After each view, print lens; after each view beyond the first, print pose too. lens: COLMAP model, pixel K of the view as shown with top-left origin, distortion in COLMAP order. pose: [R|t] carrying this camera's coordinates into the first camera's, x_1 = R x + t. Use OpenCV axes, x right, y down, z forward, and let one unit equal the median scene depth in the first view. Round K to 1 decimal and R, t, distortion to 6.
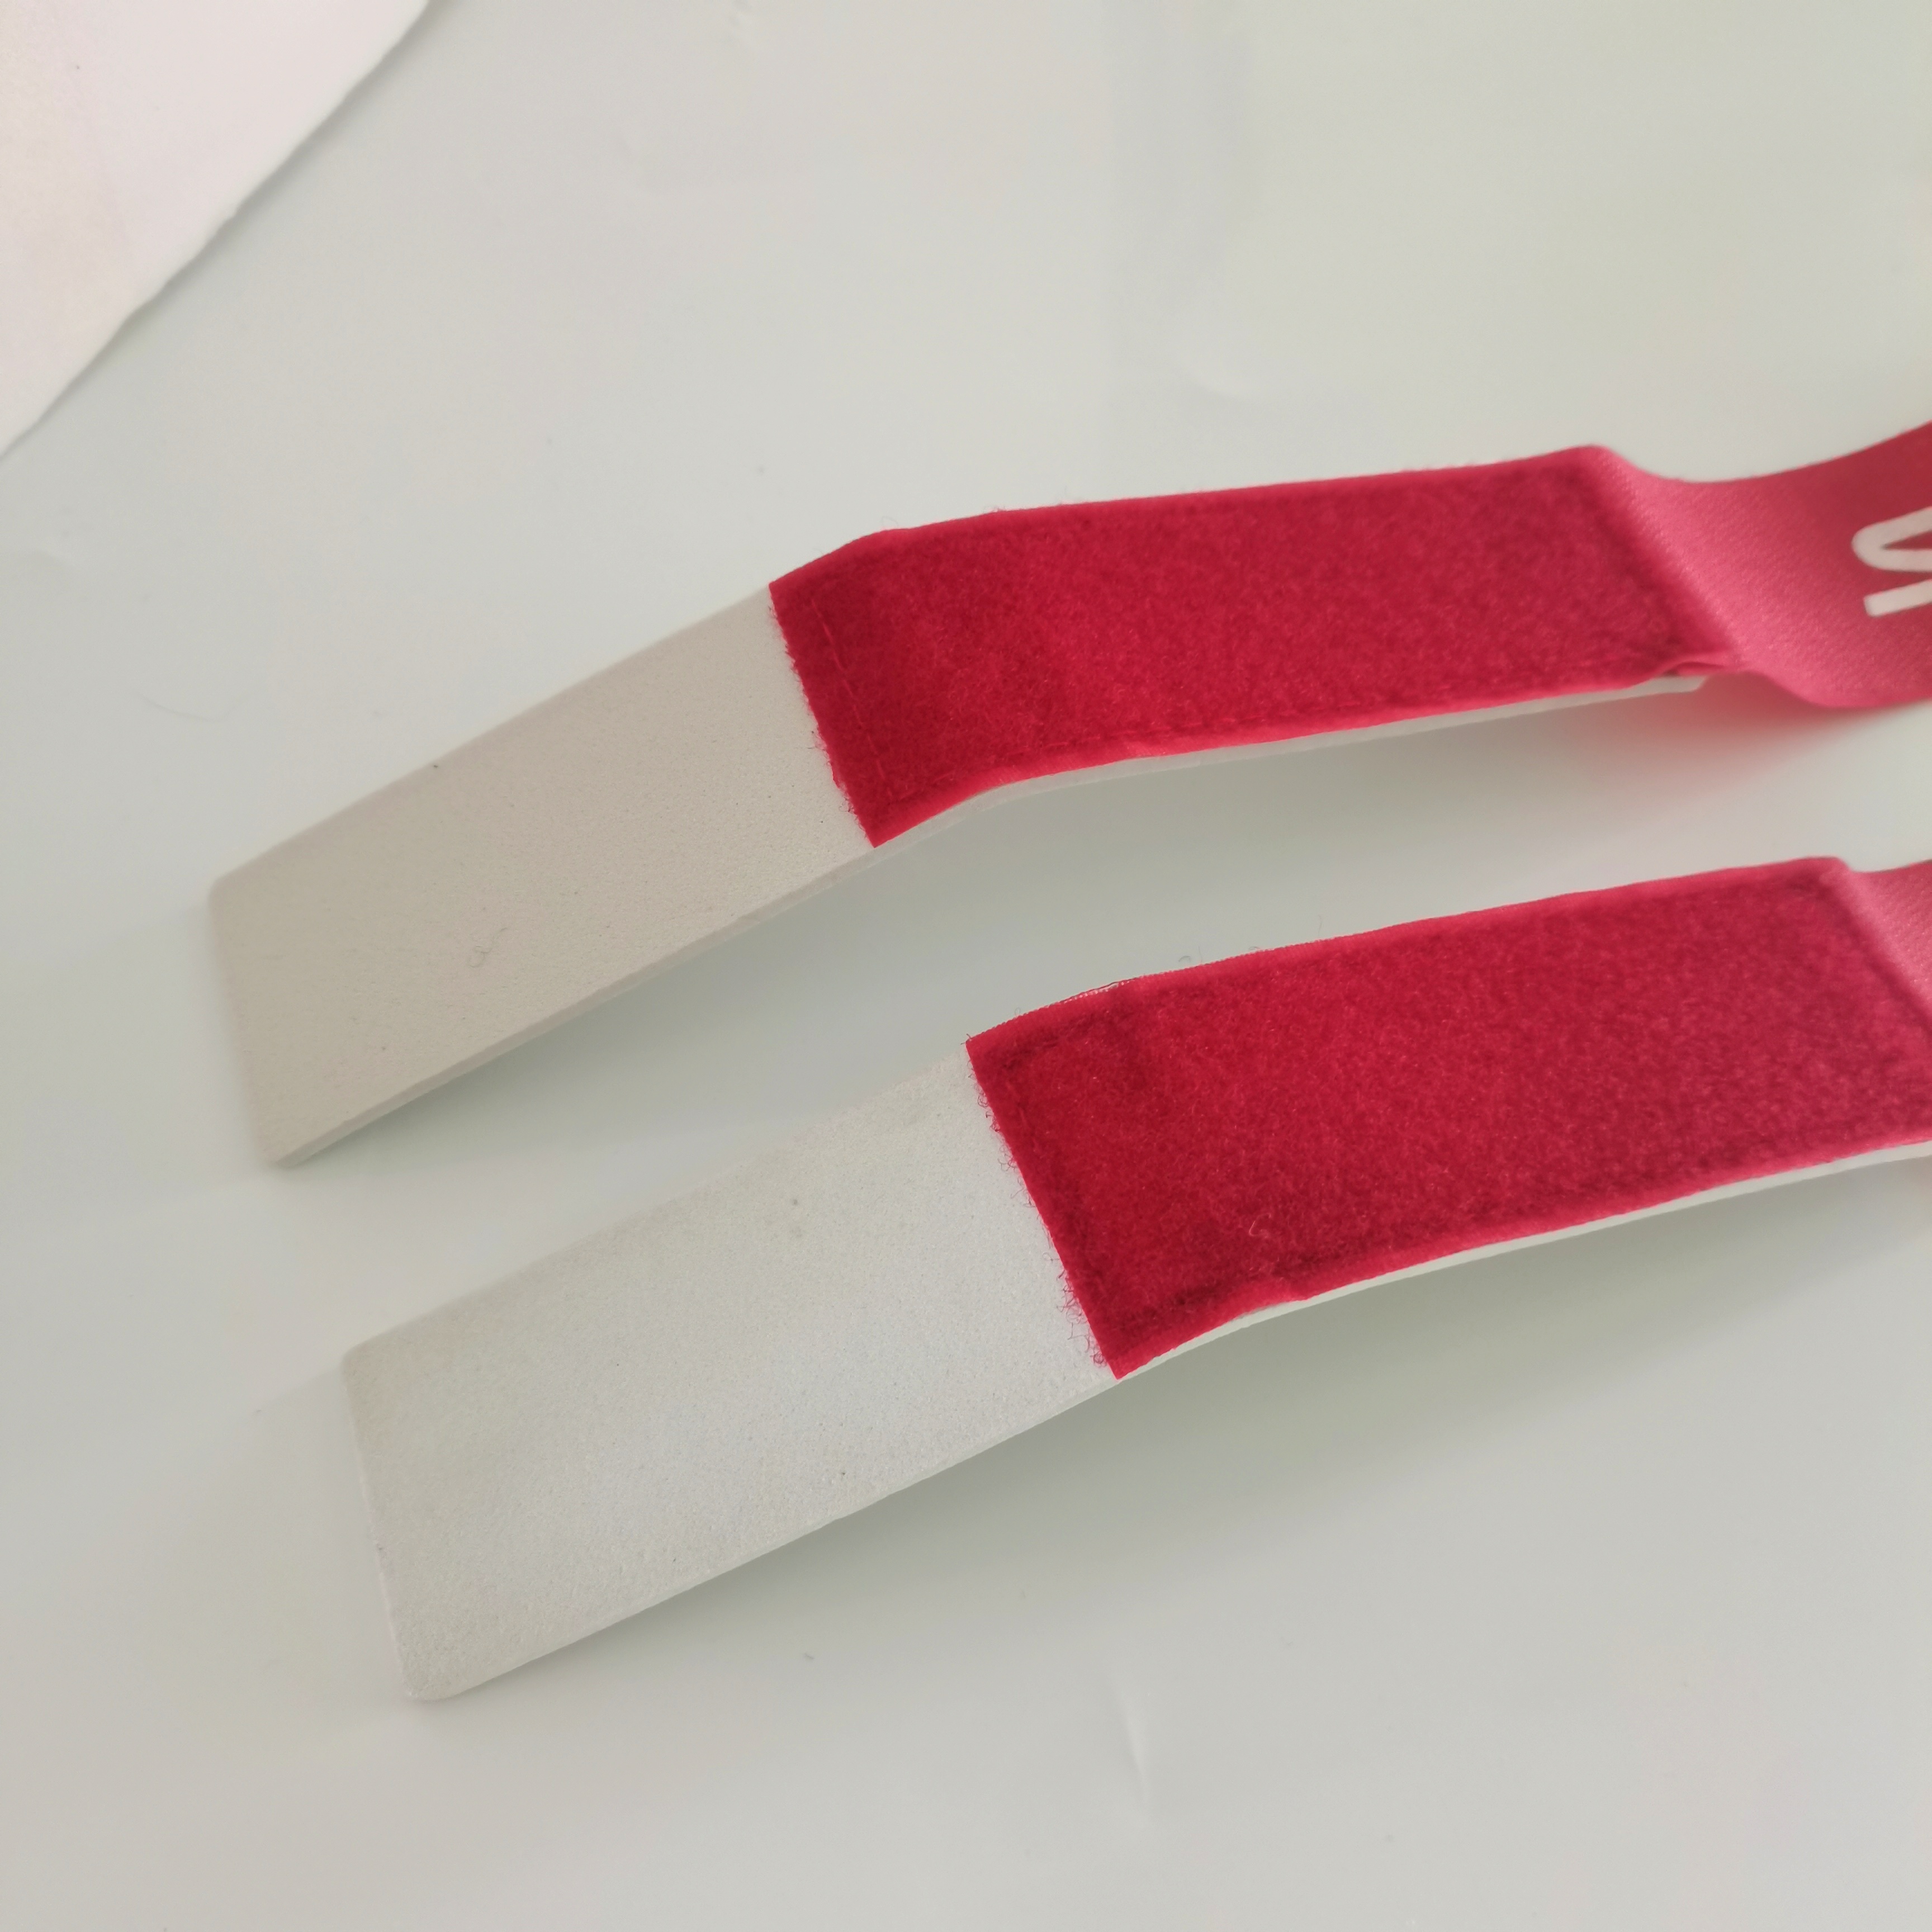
lens RADIAL K [[1973.5, 0, 966.0], [0, 1973.5, 966.0], [0, 0, 1]] dist [0.013393, 0.008424]
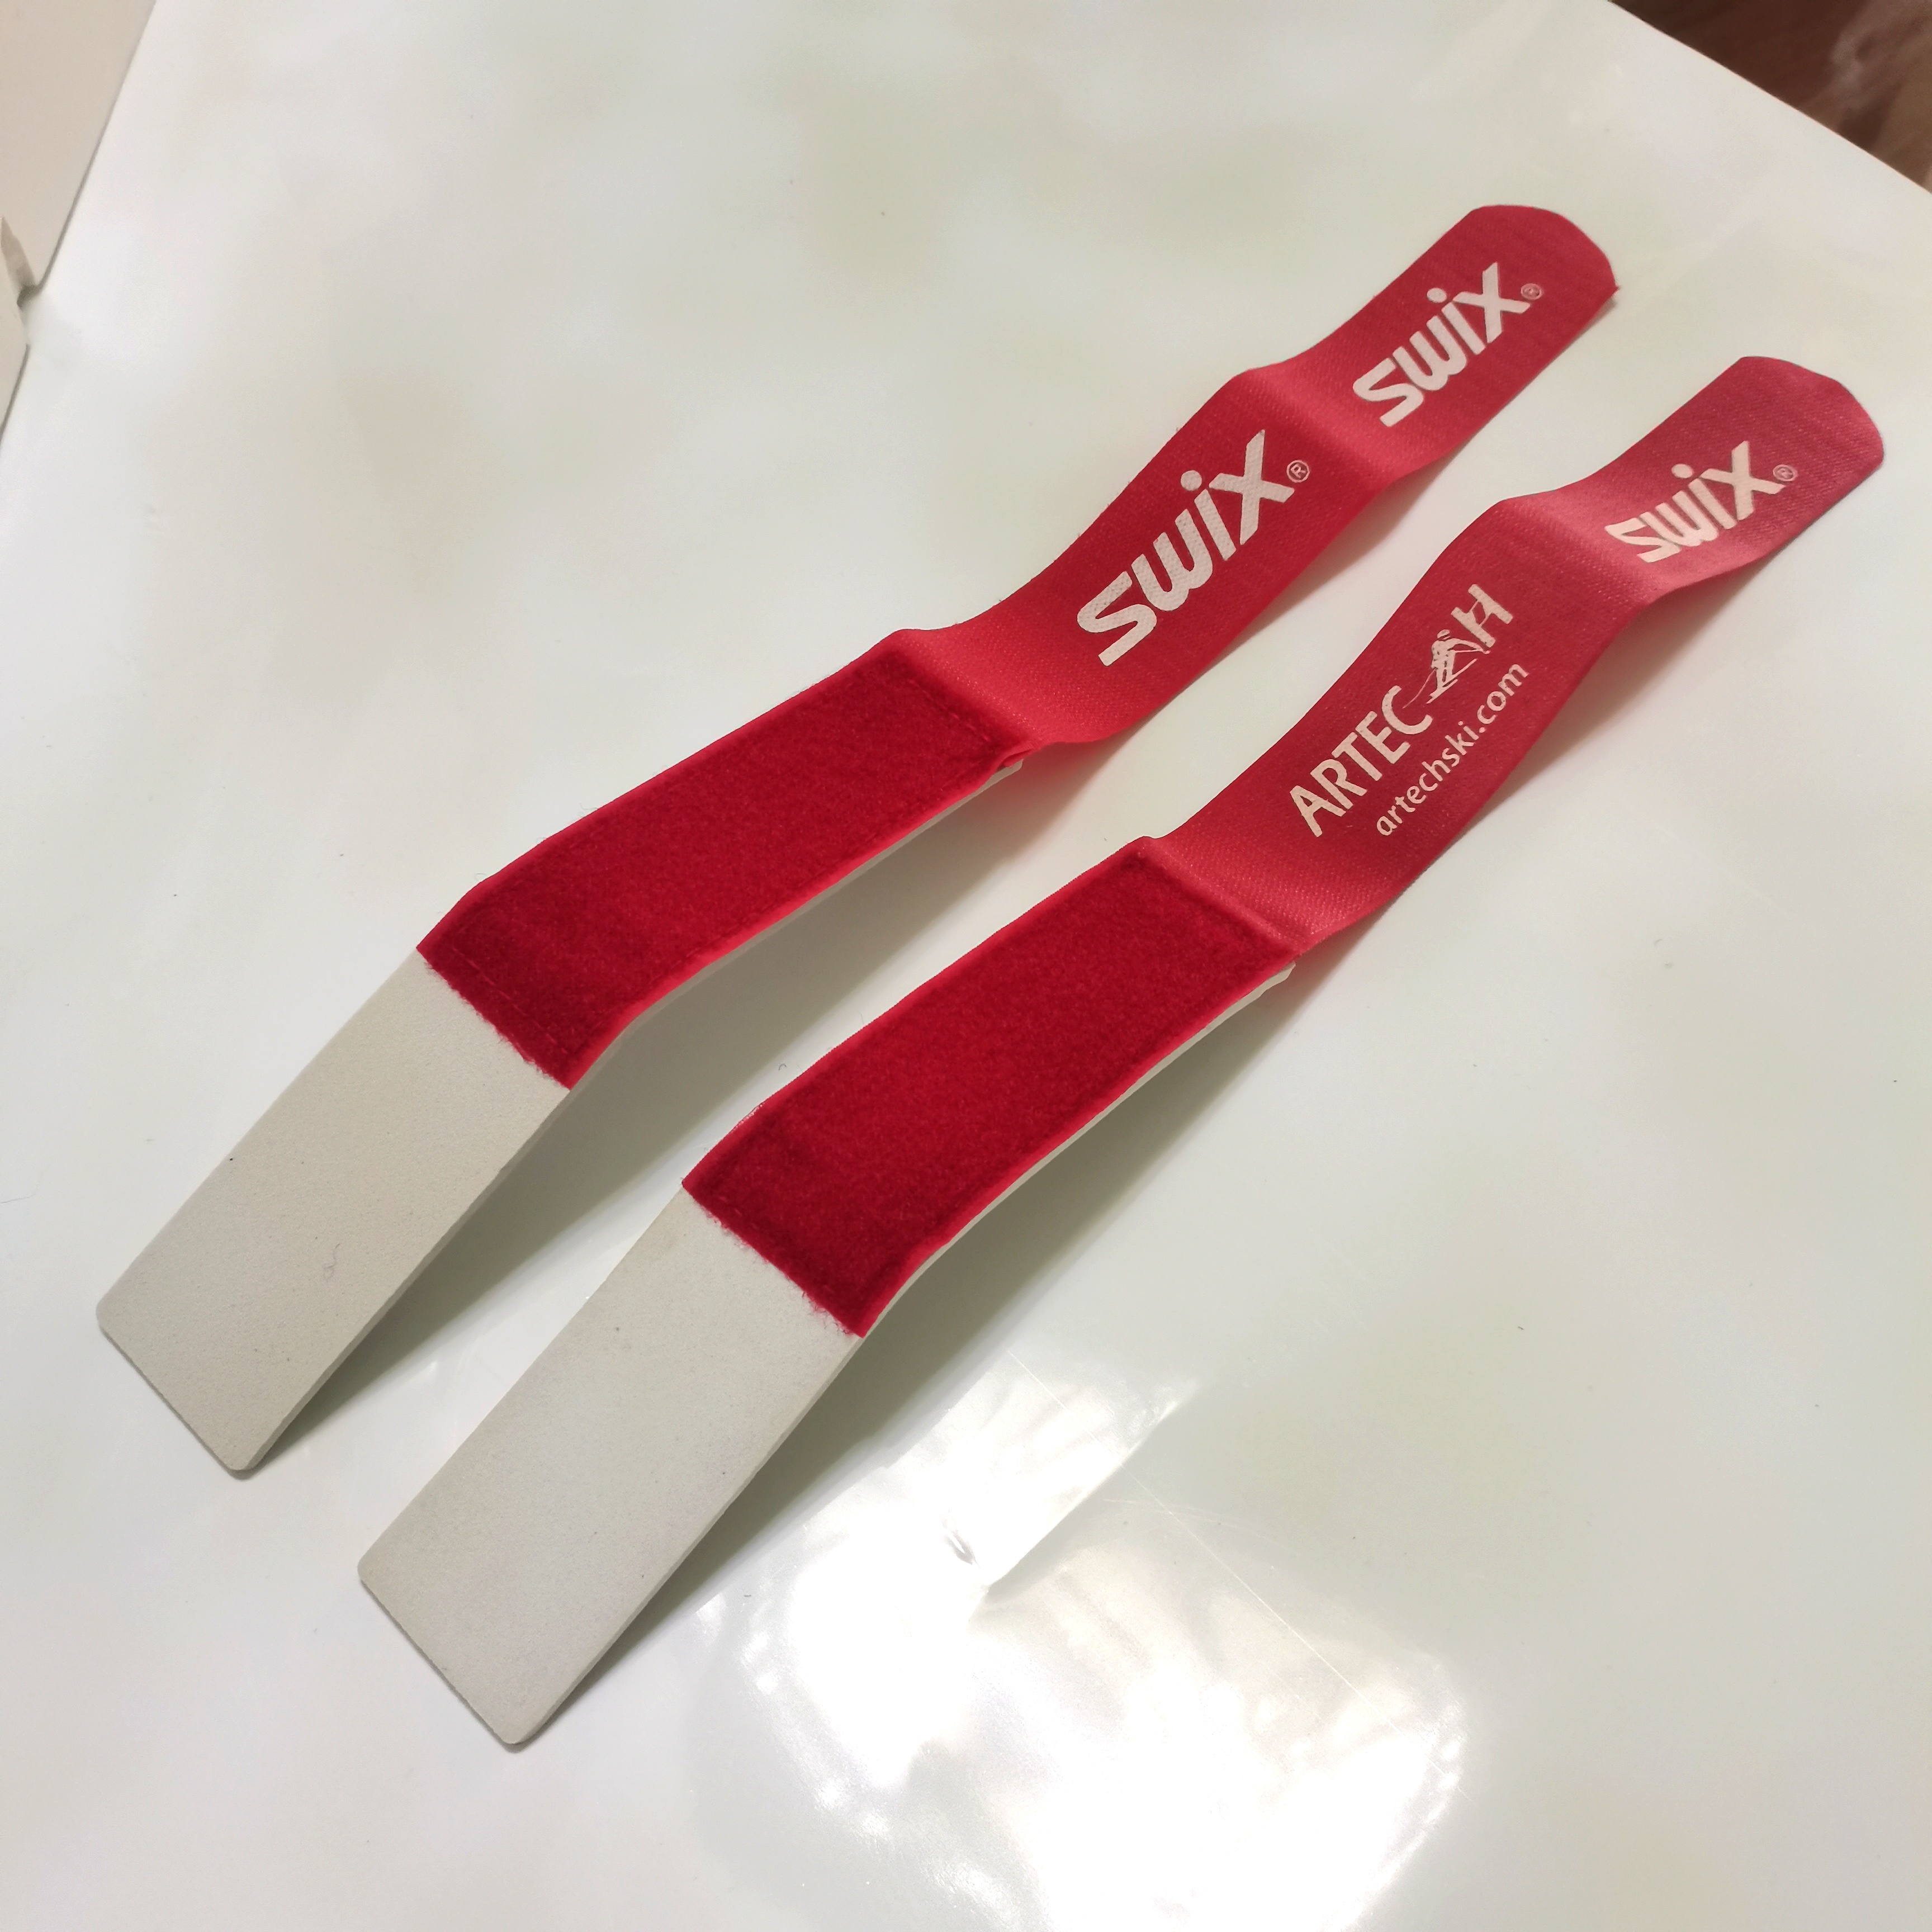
lens RADIAL K [[1961.7, 0, 966.0], [0, 1961.7, 966.0], [0, 0, 1]] dist [0.162775, -0.493727]
pose [[0.890858, -0.390240, 0.232562, -0.089330], [0.393392, 0.918717, 0.034671, -0.077988], [-0.227189, 0.060601, 0.971963, -0.511077]]
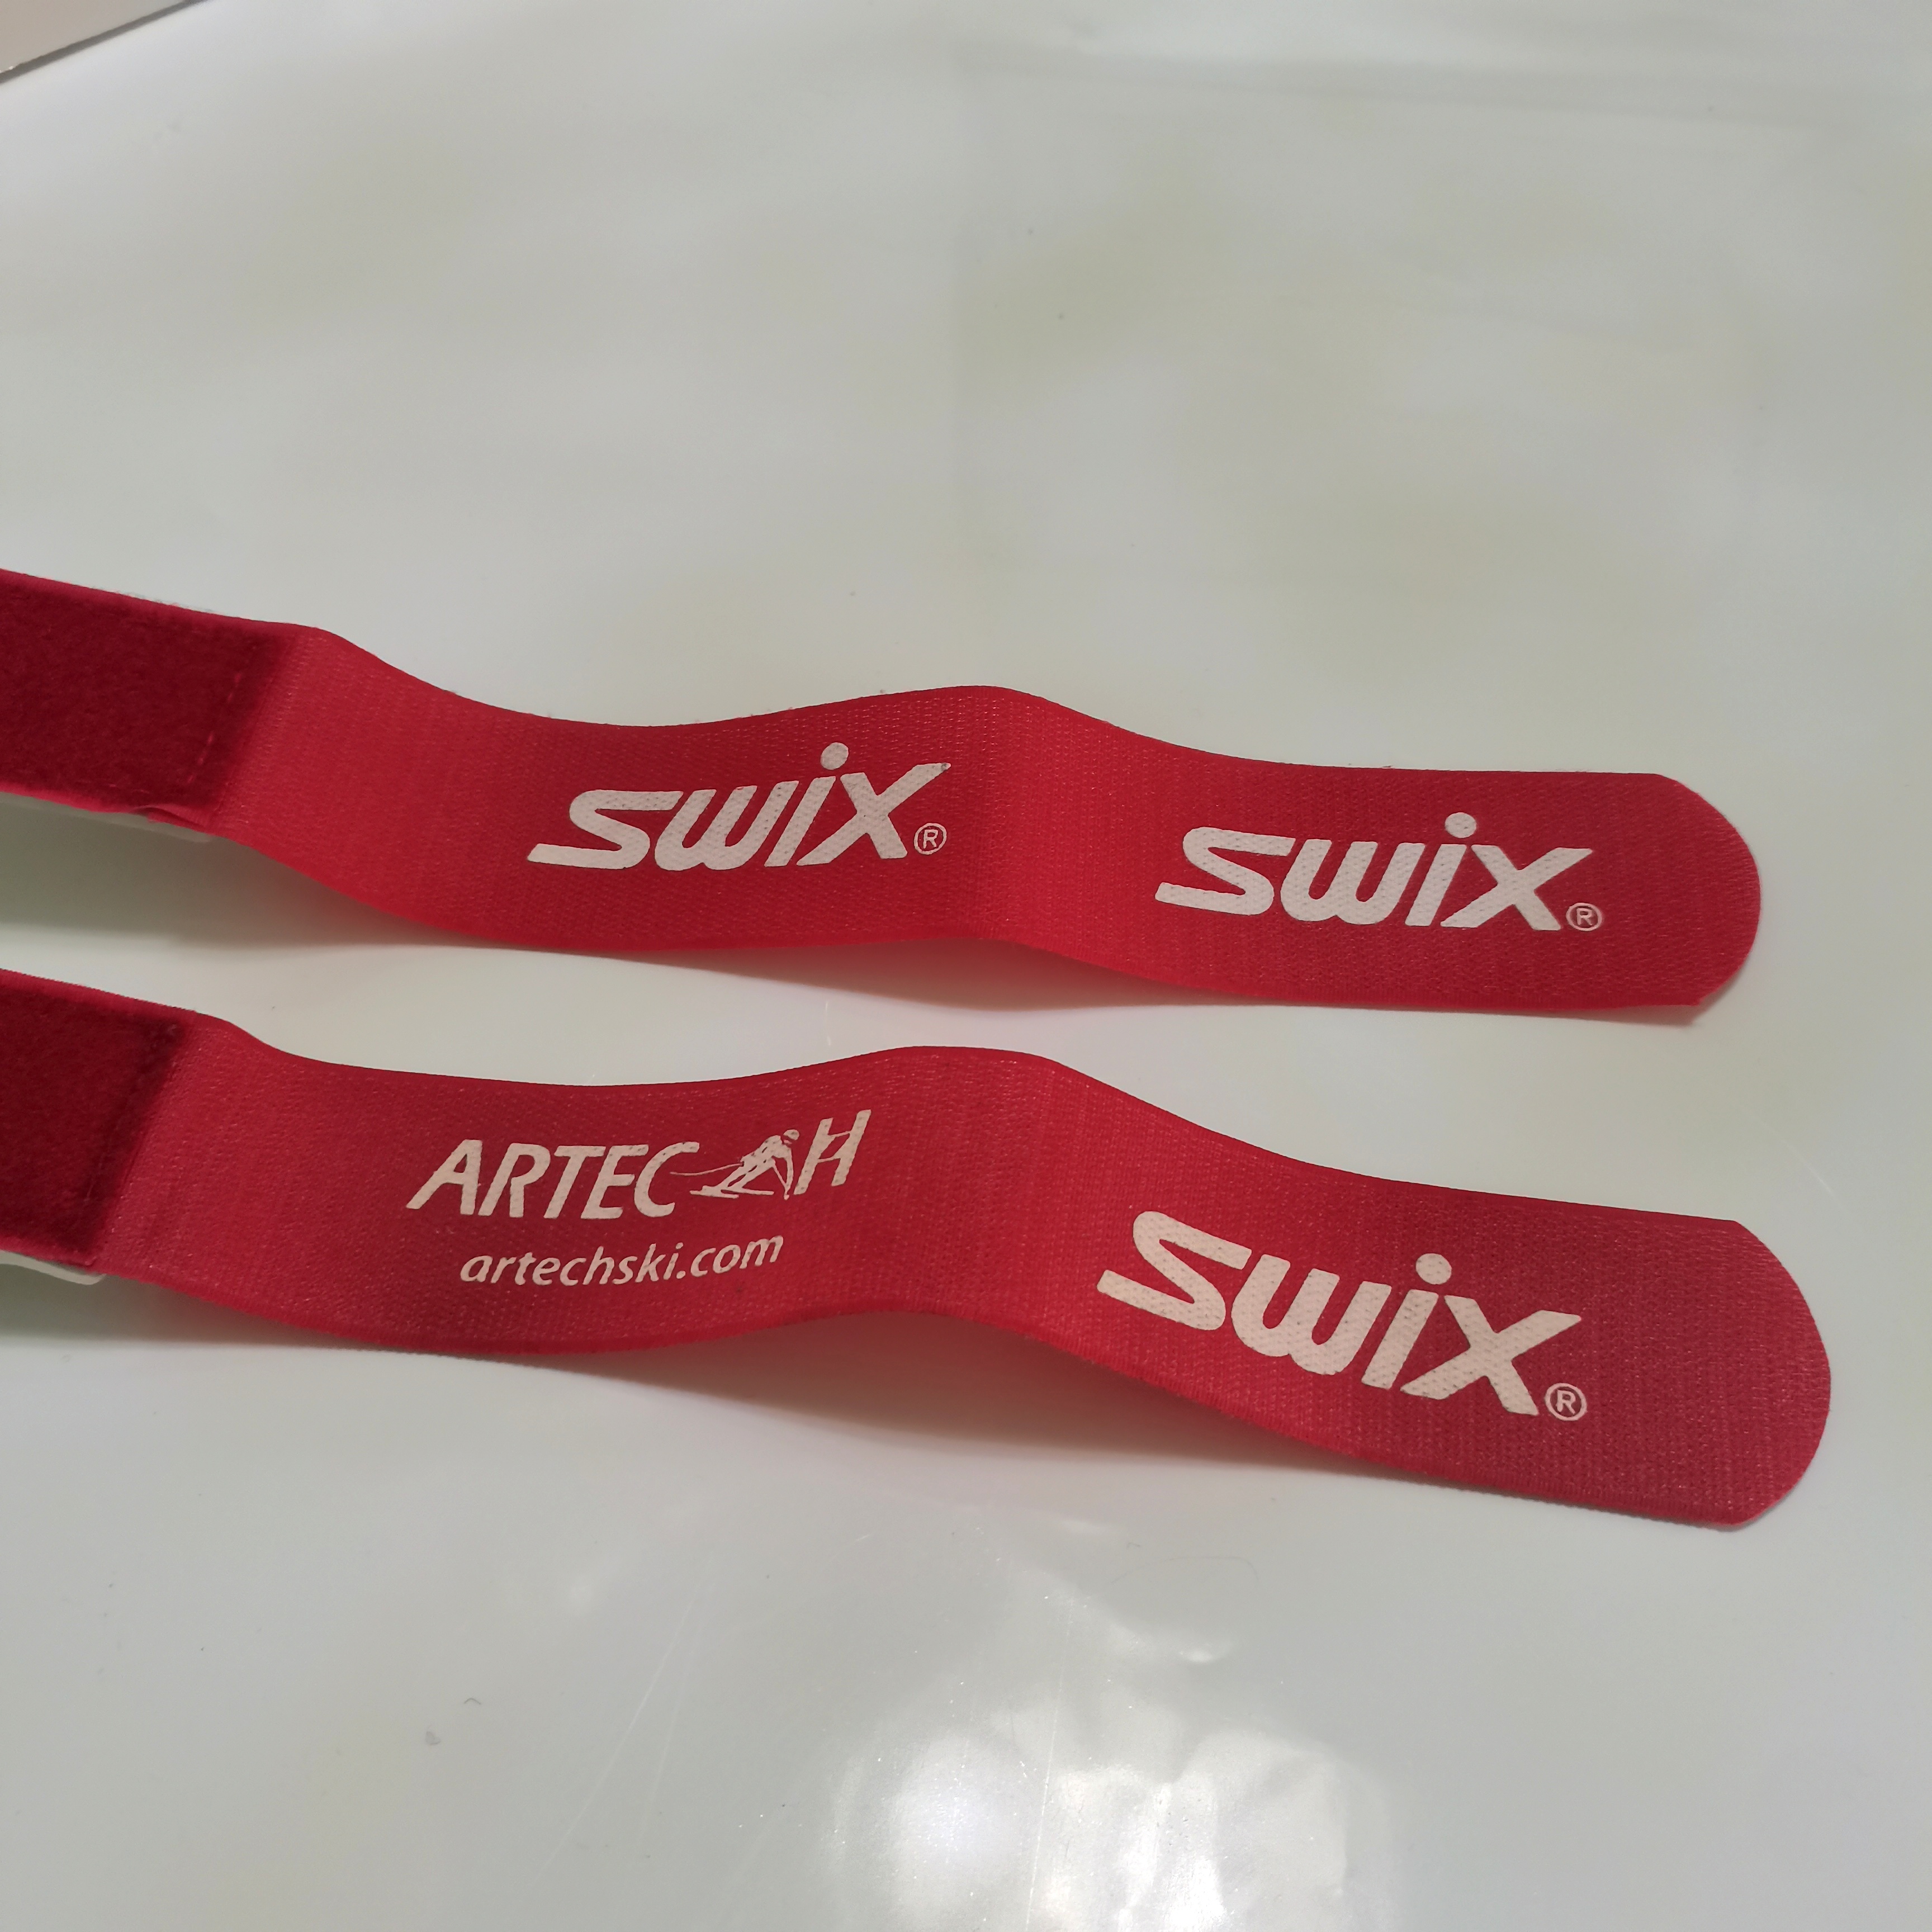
lens RADIAL K [[1973.5, 0, 966.0], [0, 1973.5, 966.0], [0, 0, 1]] dist [0.013393, 0.008424]
pose [[0.907366, 0.331804, -0.258057, 1.210080], [-0.351423, 0.935648, -0.032618, -0.214426], [0.230628, 0.120284, 0.965579, 0.036829]]
